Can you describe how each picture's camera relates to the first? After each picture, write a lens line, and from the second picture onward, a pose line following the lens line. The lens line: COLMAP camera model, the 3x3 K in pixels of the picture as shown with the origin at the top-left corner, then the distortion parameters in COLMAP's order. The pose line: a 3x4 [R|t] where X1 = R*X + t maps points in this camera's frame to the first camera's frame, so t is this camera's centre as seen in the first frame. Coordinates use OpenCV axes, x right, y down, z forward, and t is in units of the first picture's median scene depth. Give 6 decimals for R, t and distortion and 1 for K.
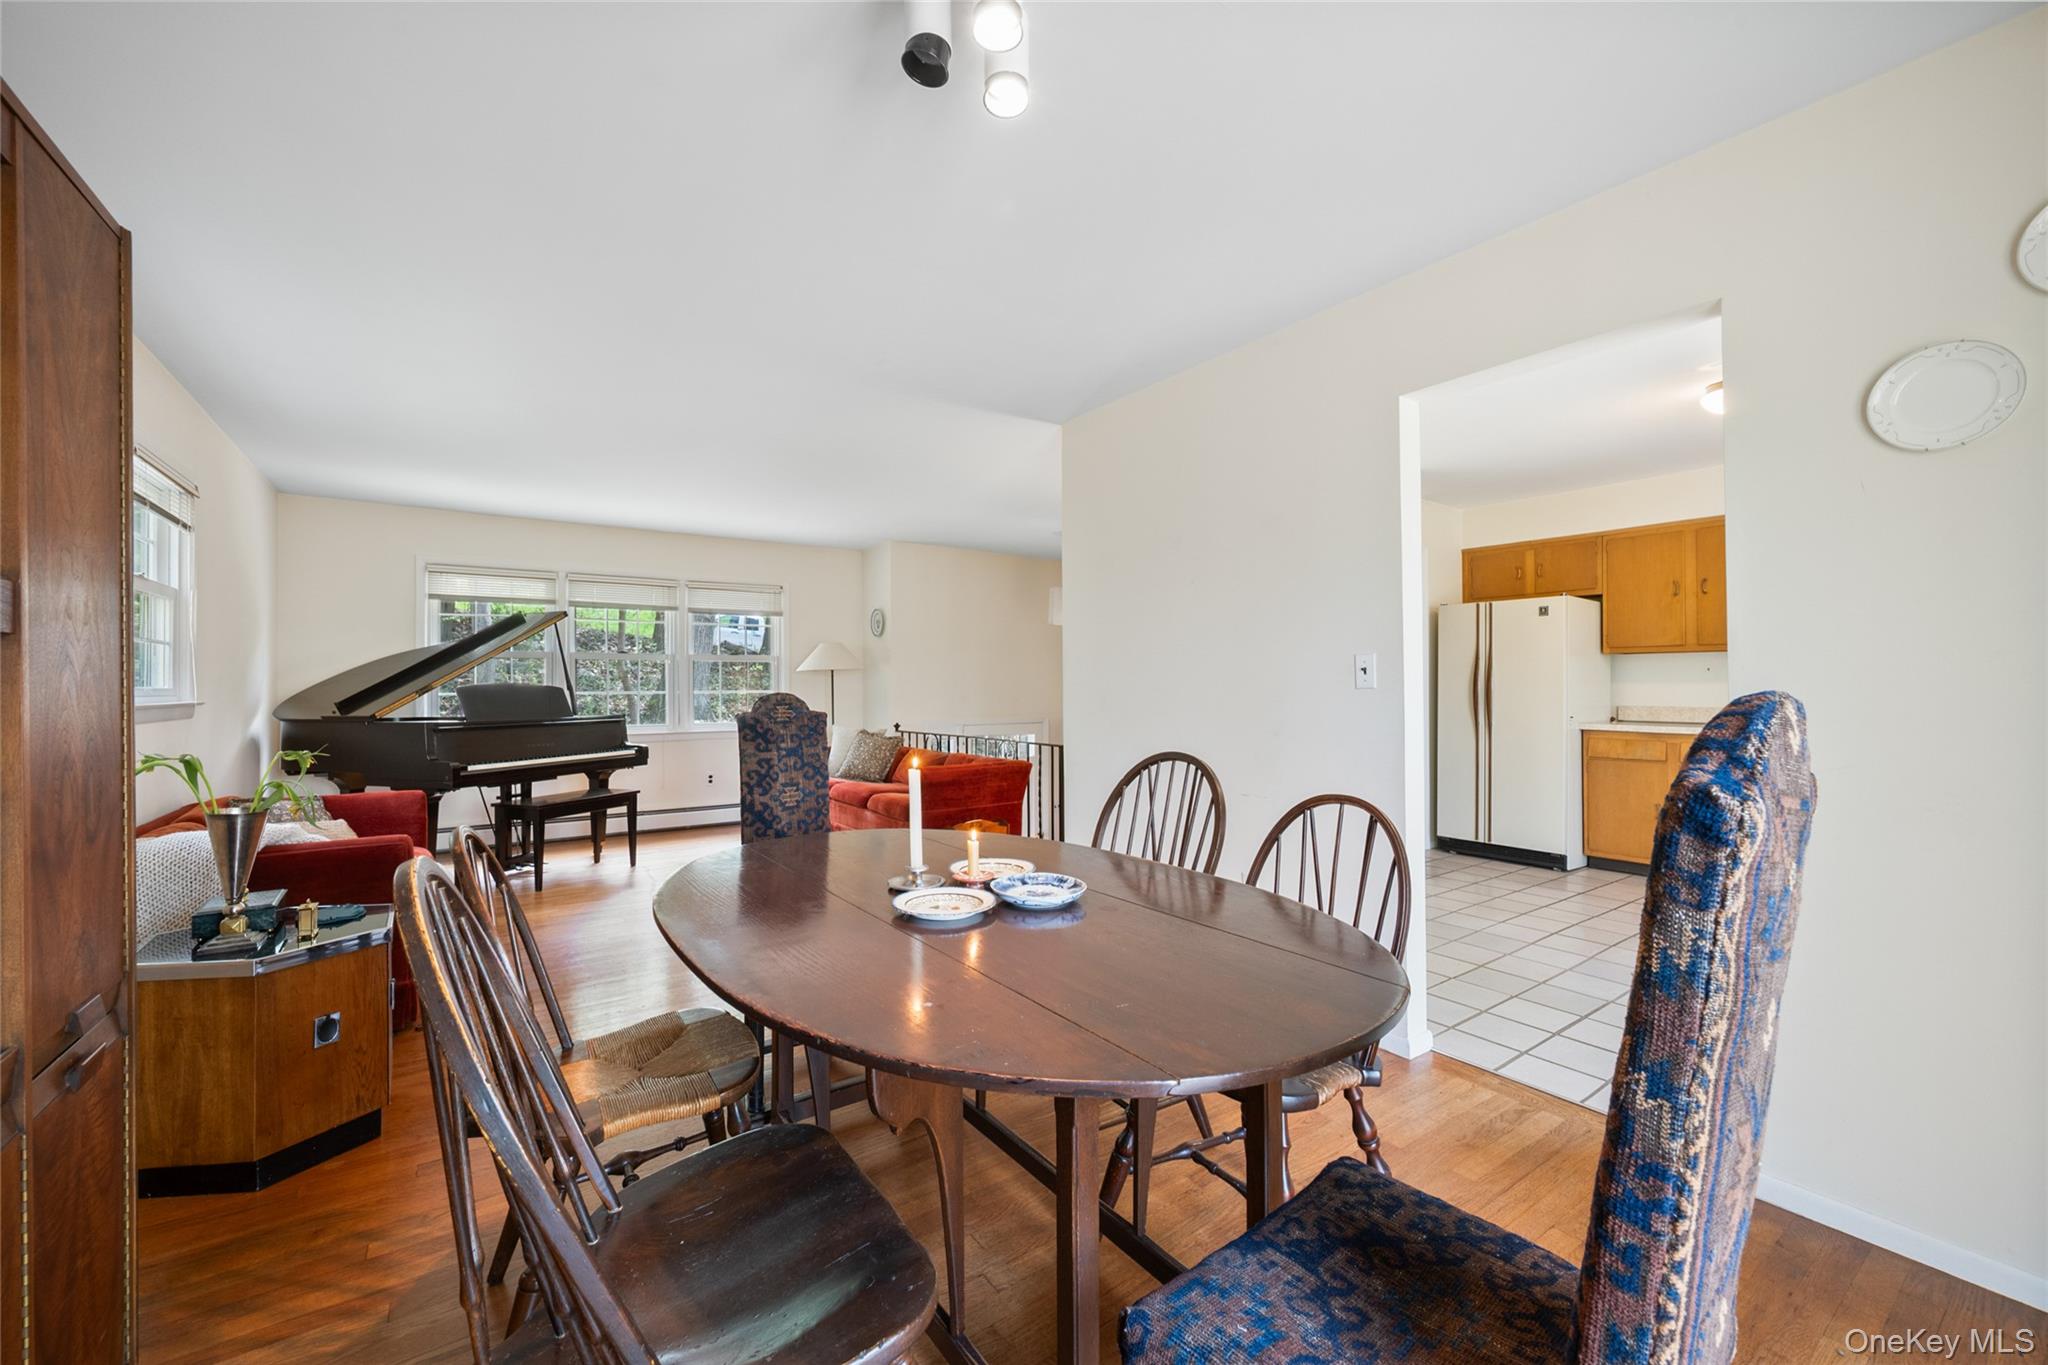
lens RADIAL K [[805.2, 0, 1020.4], [0, 805.2, 688.6], [0, 0, 1]] dist [-0.005700, 0.000690]
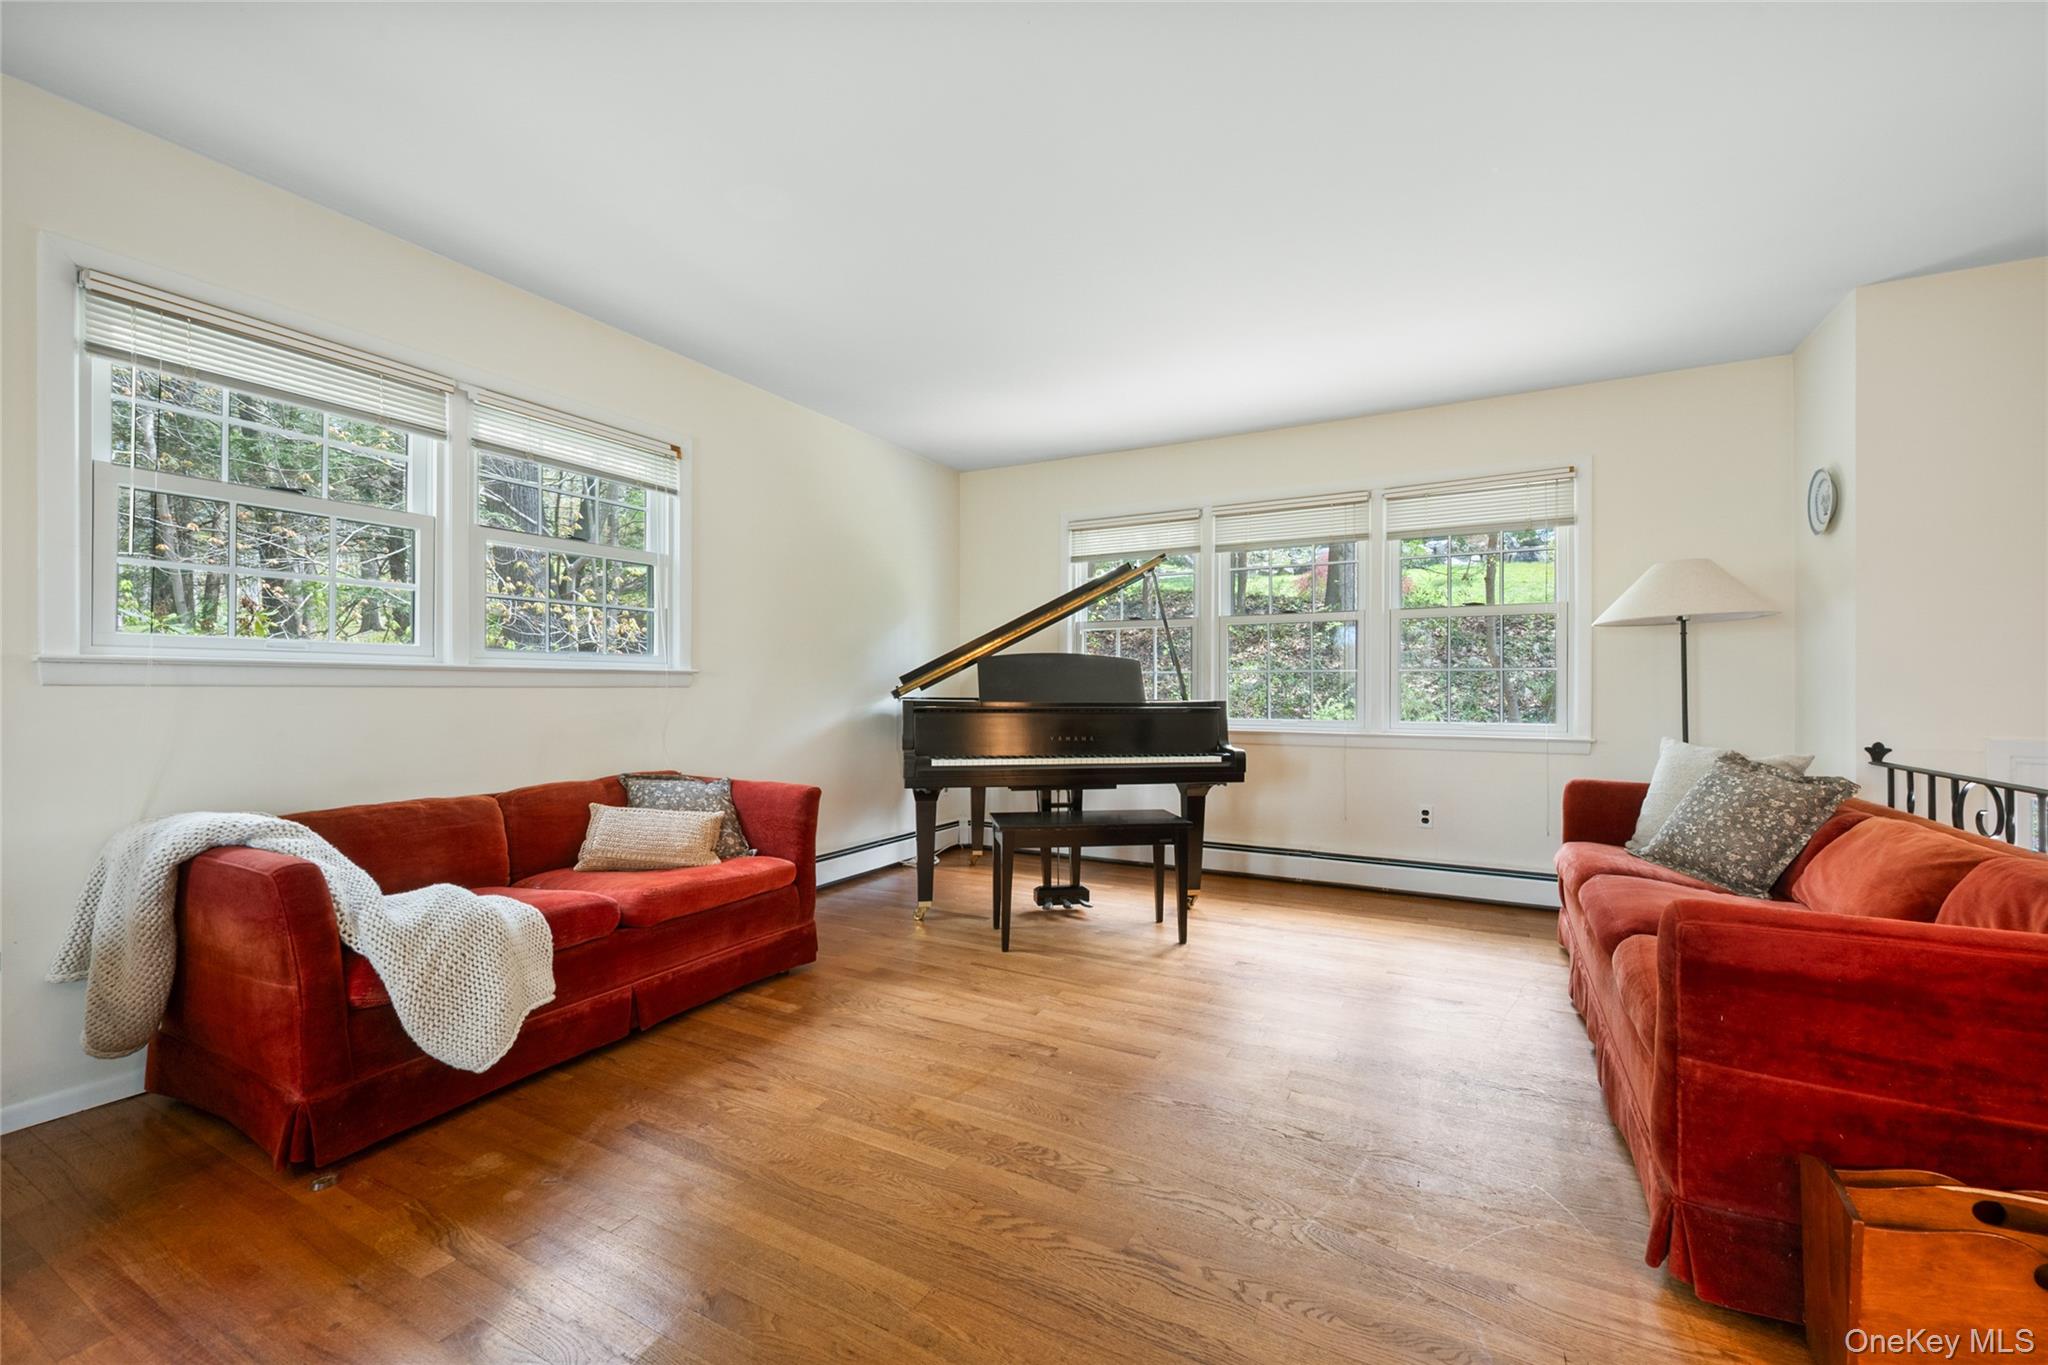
lens RADIAL K [[805.2, 0, 1027.8], [0, 805.2, 686.9], [0, 0, 1]] dist [-0.005700, 0.000690]
pose [[0.430885, 0.004414, -0.902396, 0.025892], [-0.003707, 0.999988, 0.003122, 0.019356], [0.902399, 0.002000, 0.430896, 0.575781]]
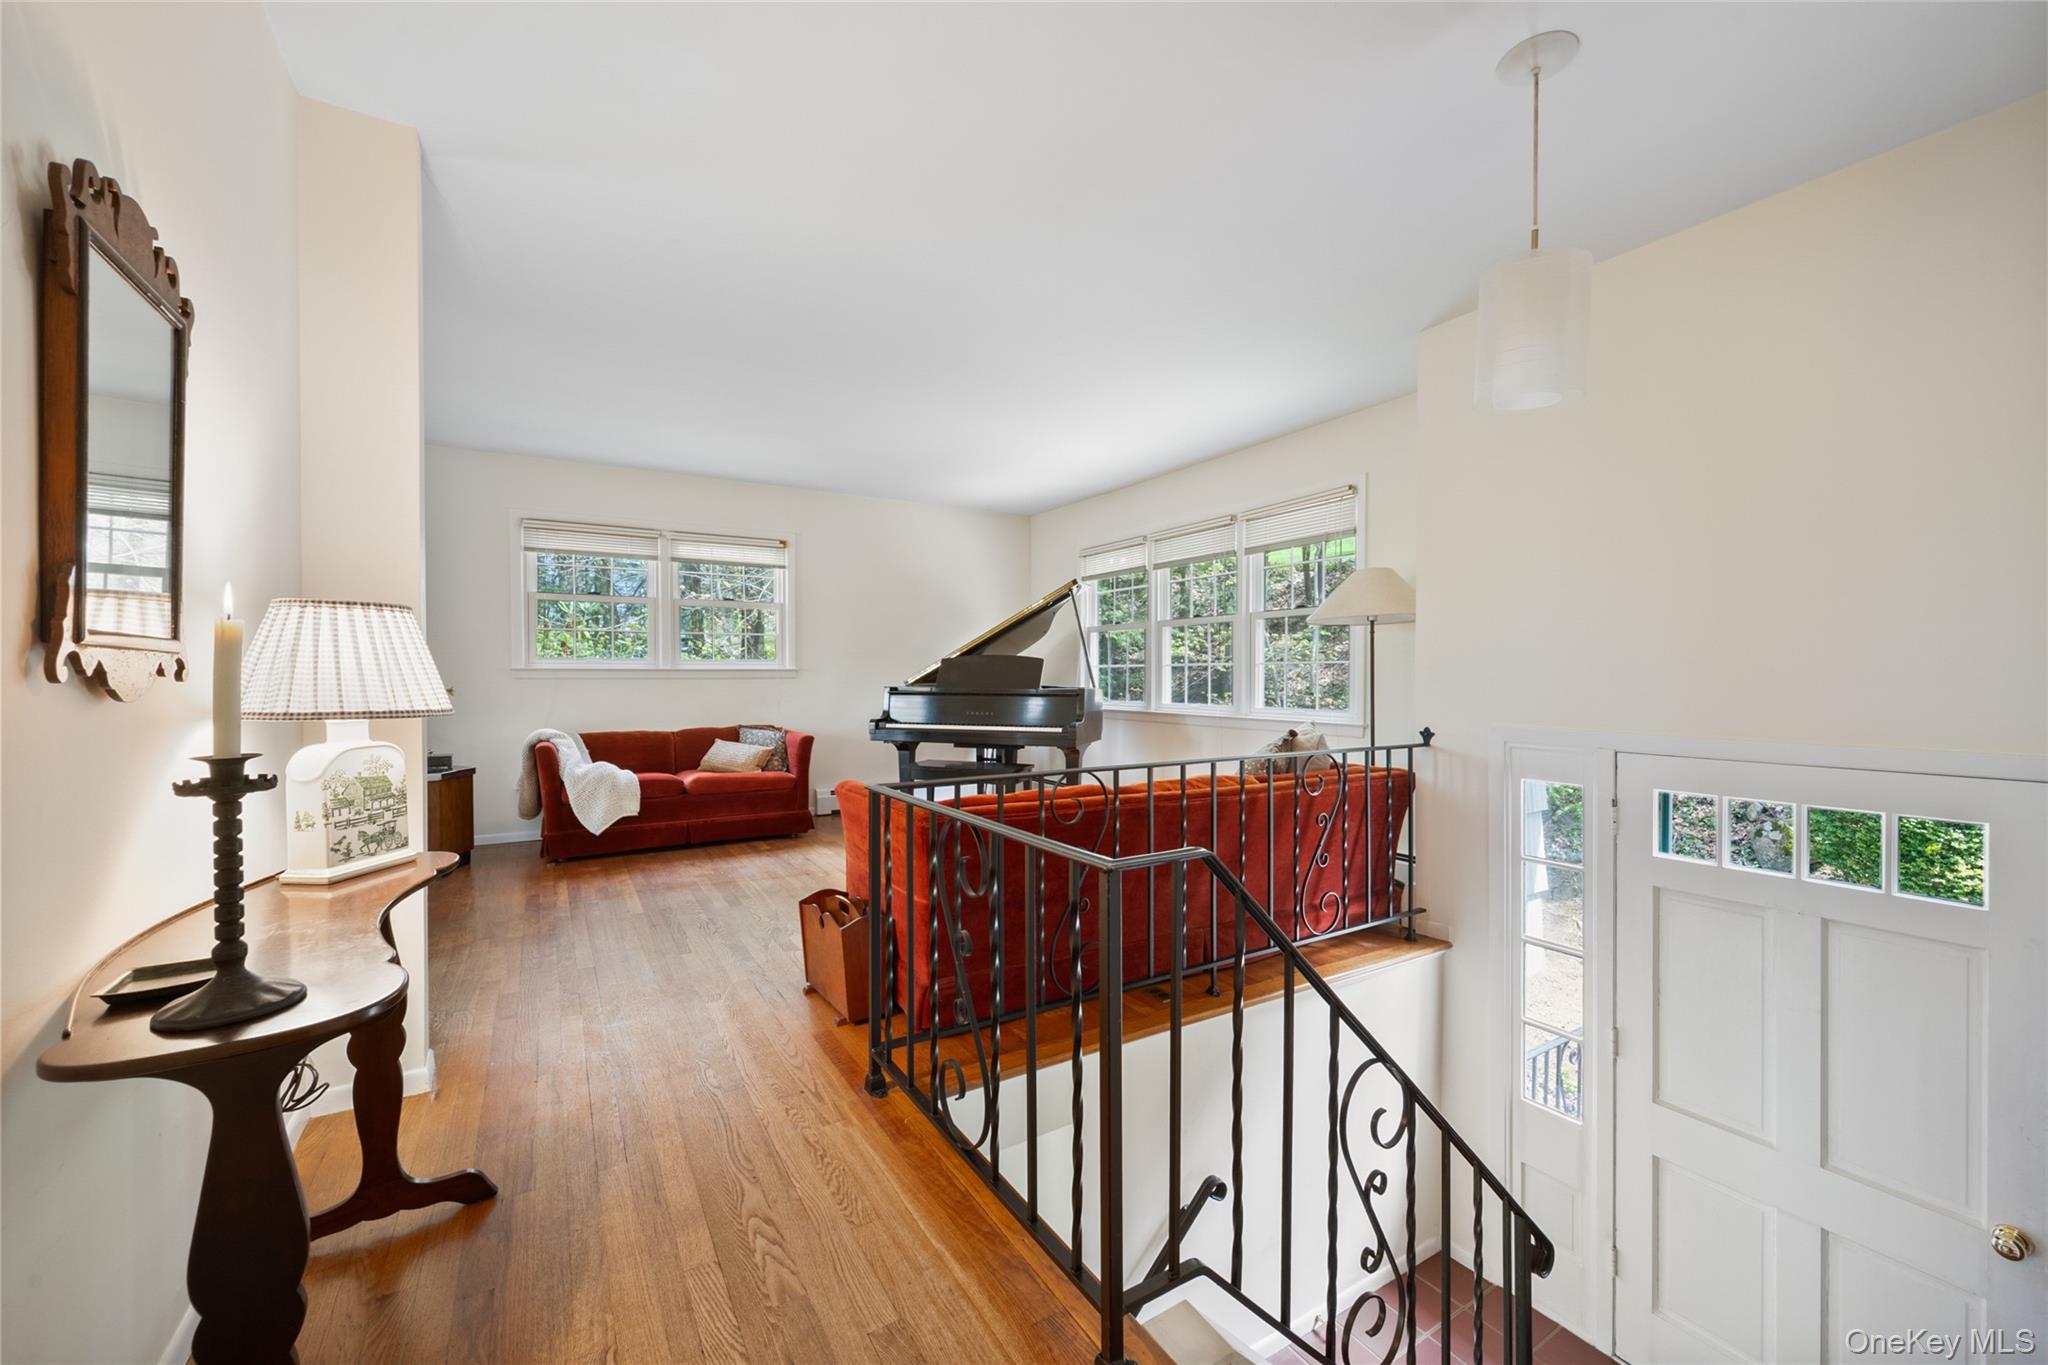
lens RADIAL K [[805.2, 0, 1018.9], [0, 805.2, 675.8], [0, 0, 1]] dist [-0.005700, 0.000690]
pose [[-0.104722, 0.006907, -0.994478, 0.391461], [0.001175, 0.999976, 0.006822, 0.012037], [0.994501, -0.000454, -0.104727, 1.017018]]
